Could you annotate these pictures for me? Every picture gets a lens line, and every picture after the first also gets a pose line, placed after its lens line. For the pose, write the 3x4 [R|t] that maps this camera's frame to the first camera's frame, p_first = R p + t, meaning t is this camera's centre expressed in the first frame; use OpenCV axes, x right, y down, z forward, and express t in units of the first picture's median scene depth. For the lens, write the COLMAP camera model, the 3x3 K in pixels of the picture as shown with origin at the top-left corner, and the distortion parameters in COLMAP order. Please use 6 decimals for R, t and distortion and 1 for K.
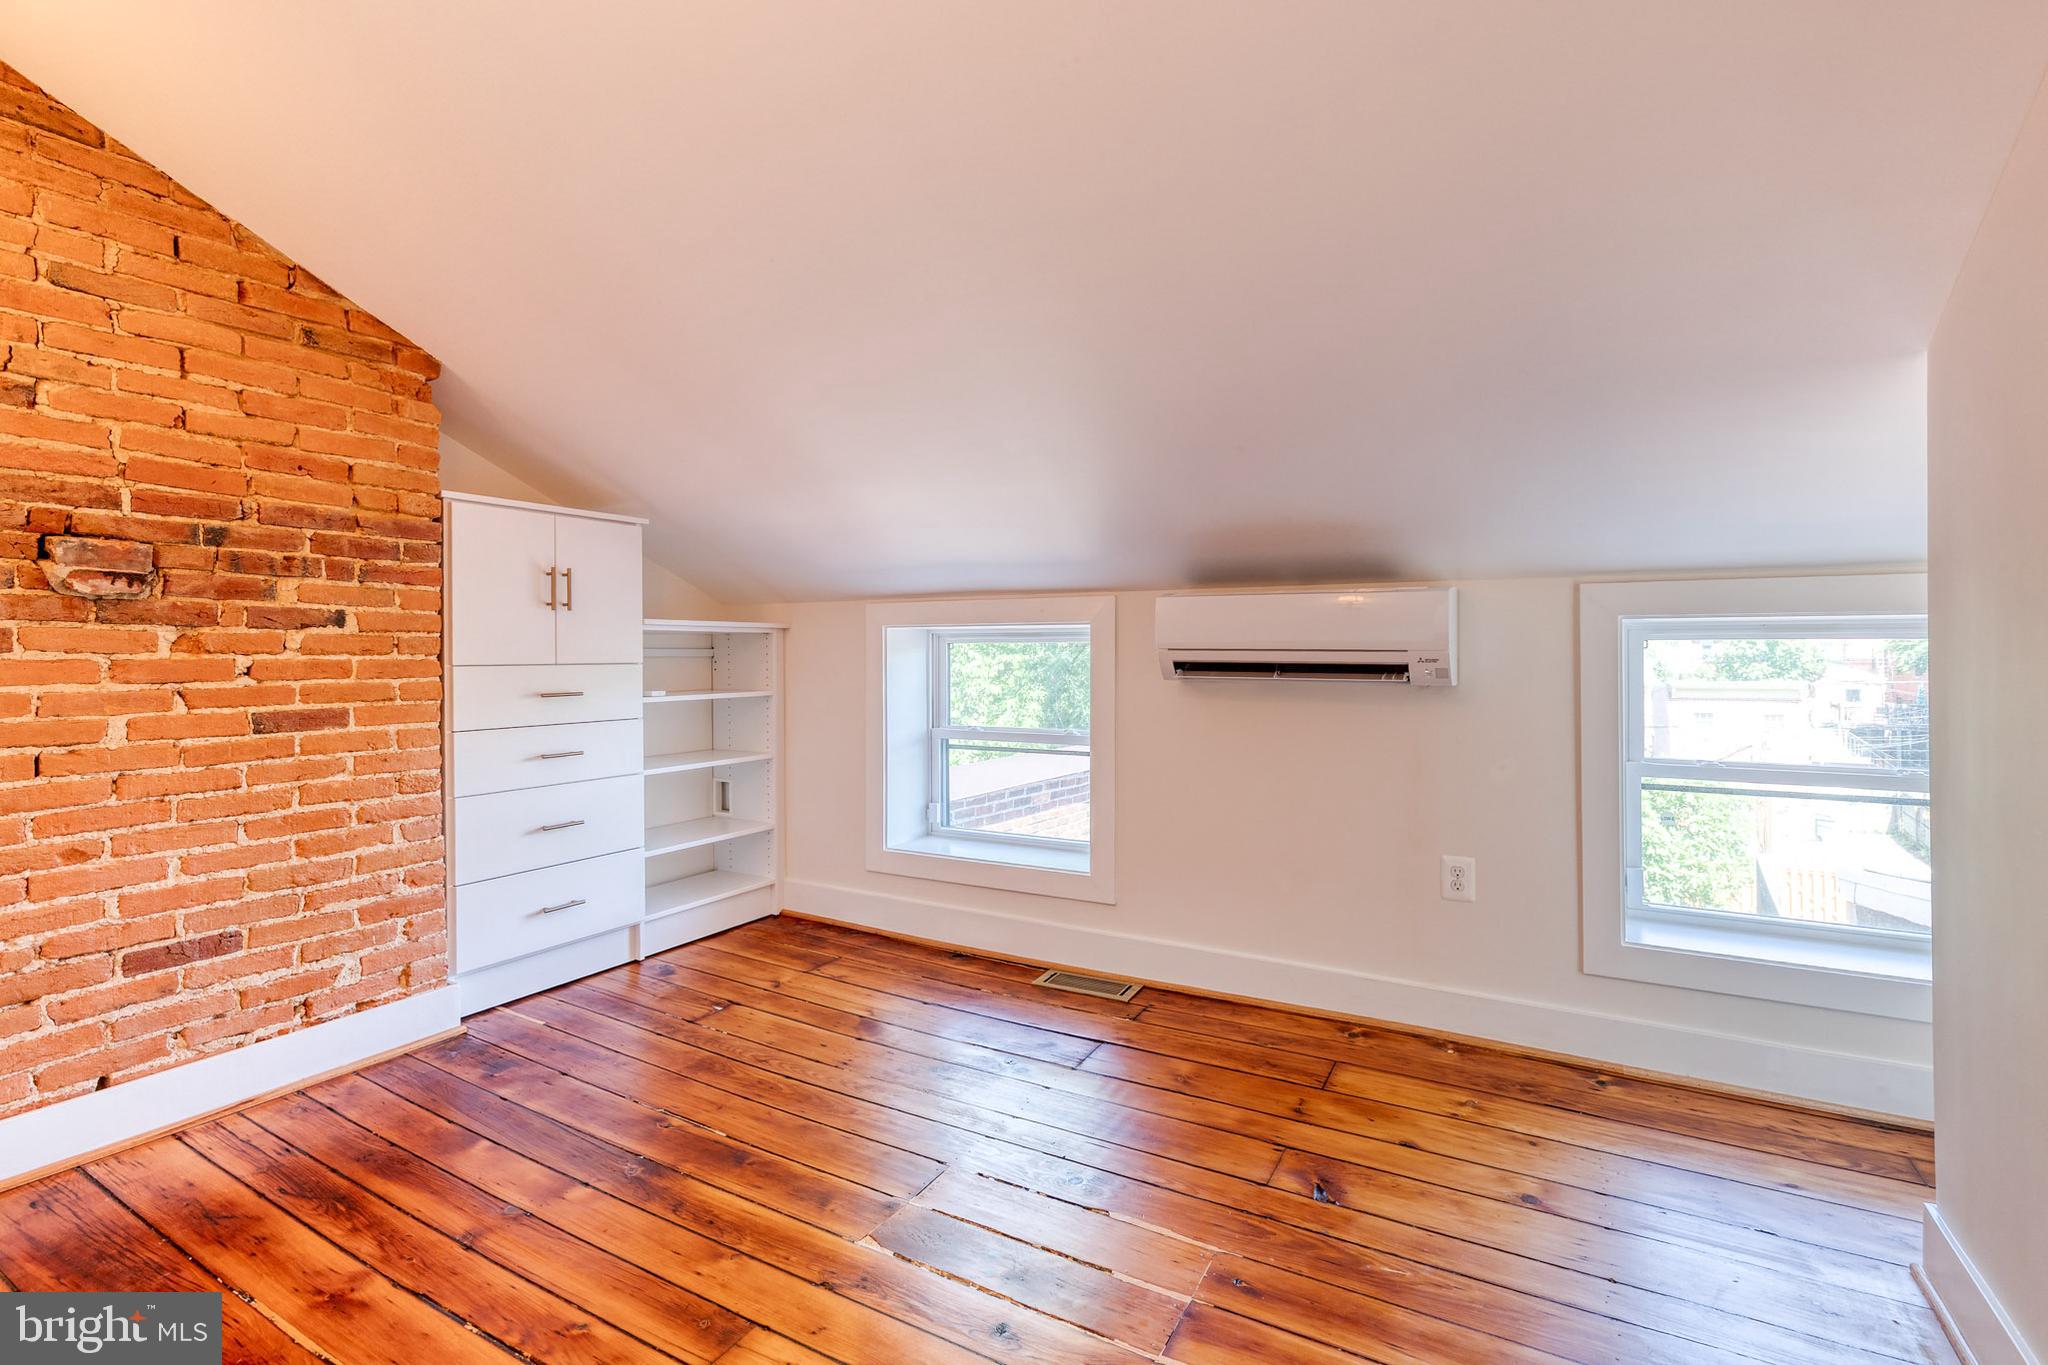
lens RADIAL K [[940.8, 0, 1062.5], [0, 940.8, 639.5], [0, 0, 1]] dist [0.015314, -0.000557]
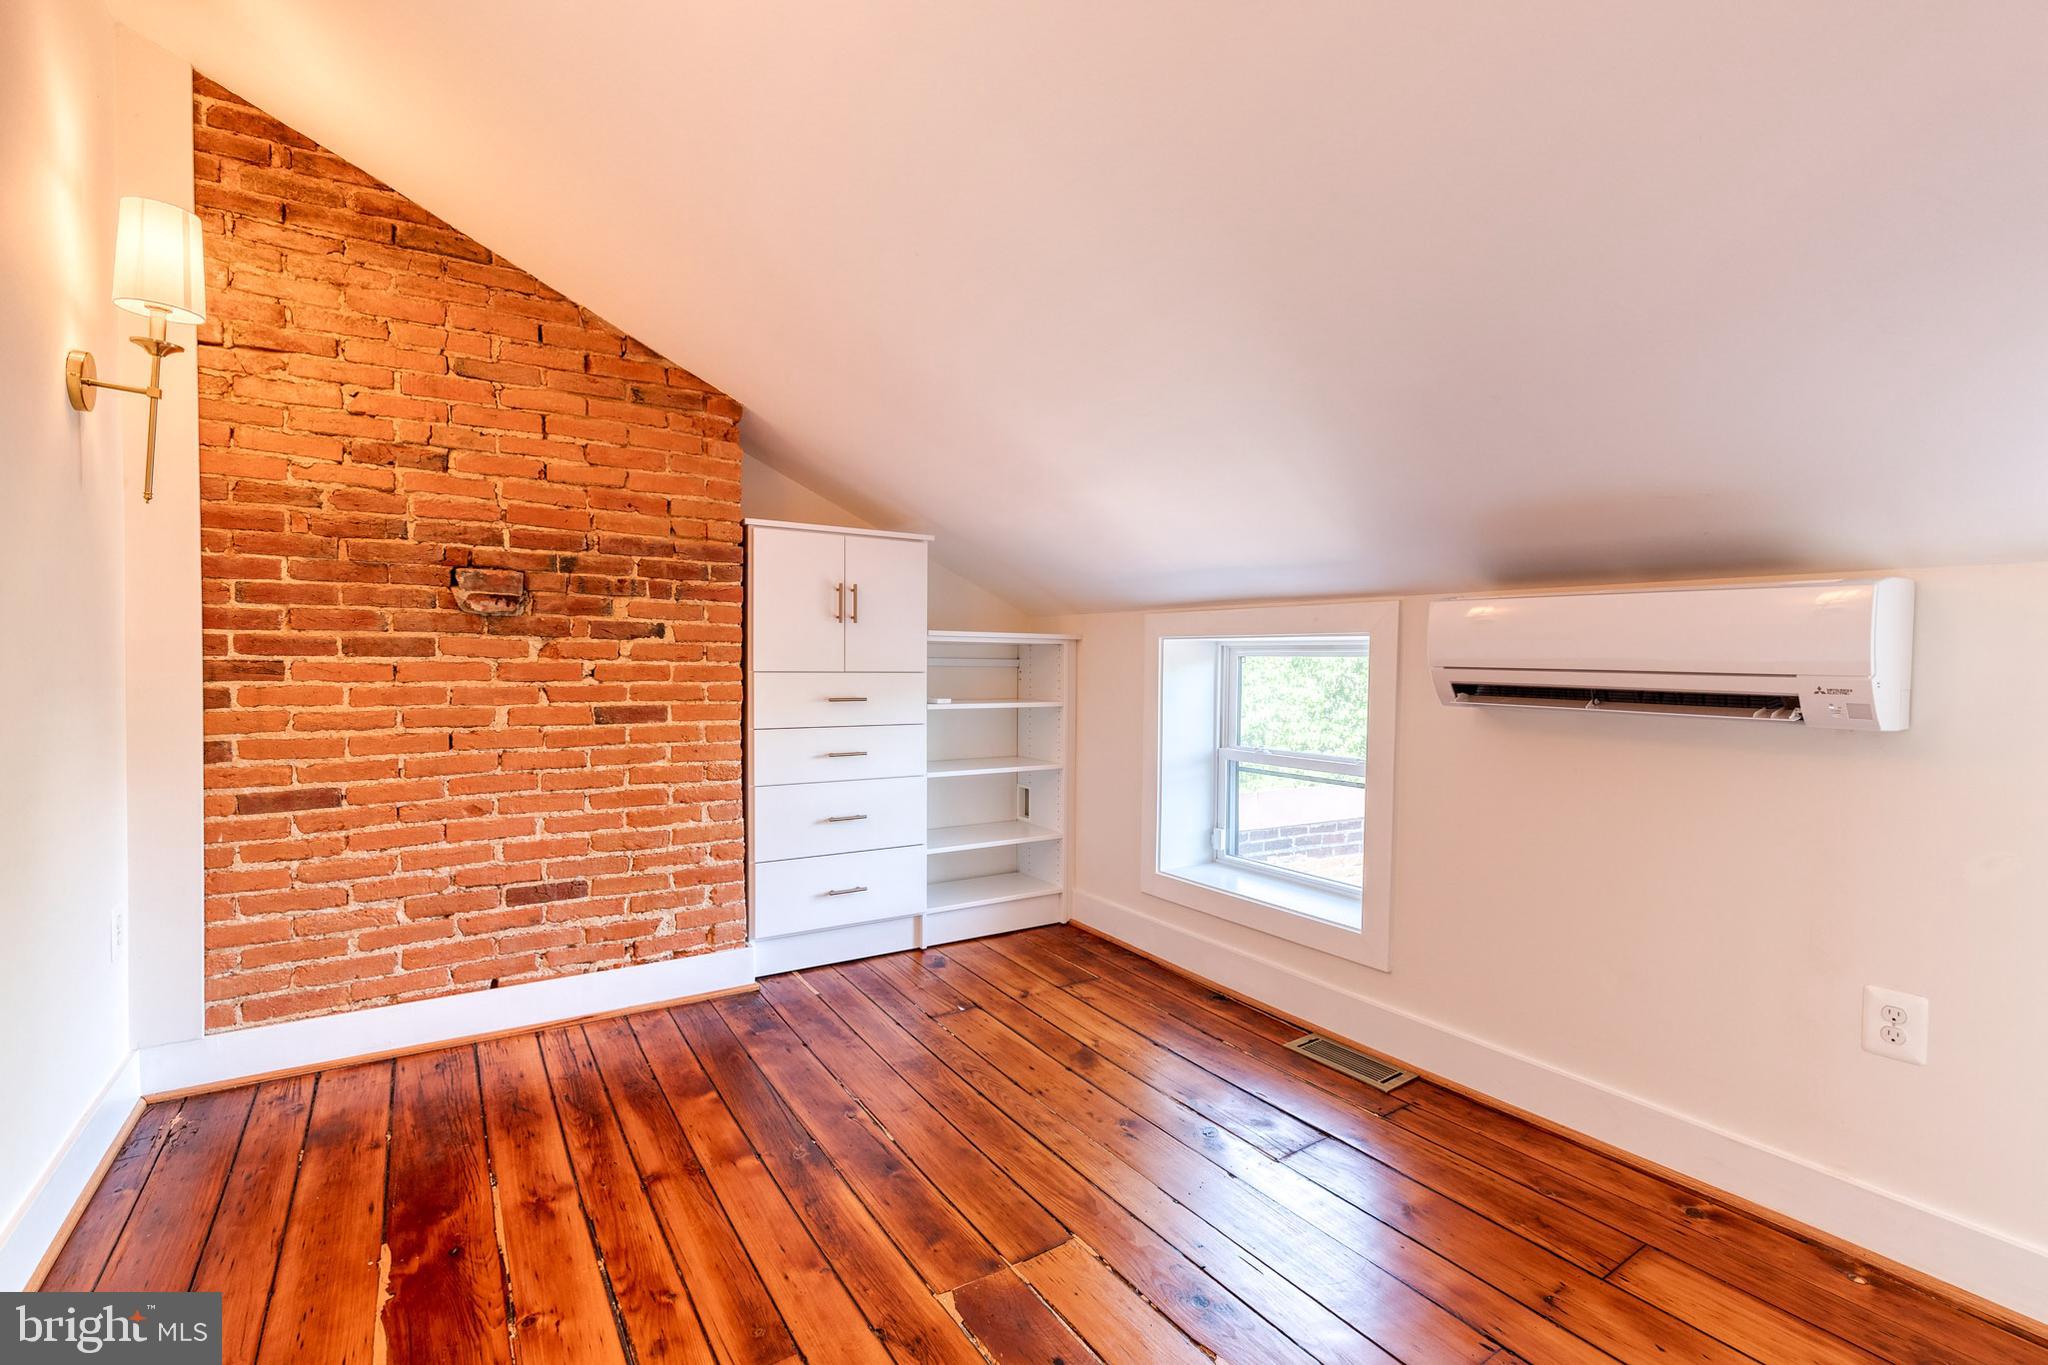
lens RADIAL K [[935.0, 0, 1047.3], [0, 935.0, 681.0], [0, 0, 1]] dist [0.012466, -0.001200]
pose [[0.889768, 0.023125, -0.455827, 0.217643], [-0.008108, 0.999359, 0.034872, -0.003796], [0.456341, -0.027332, 0.889385, 0.178498]]
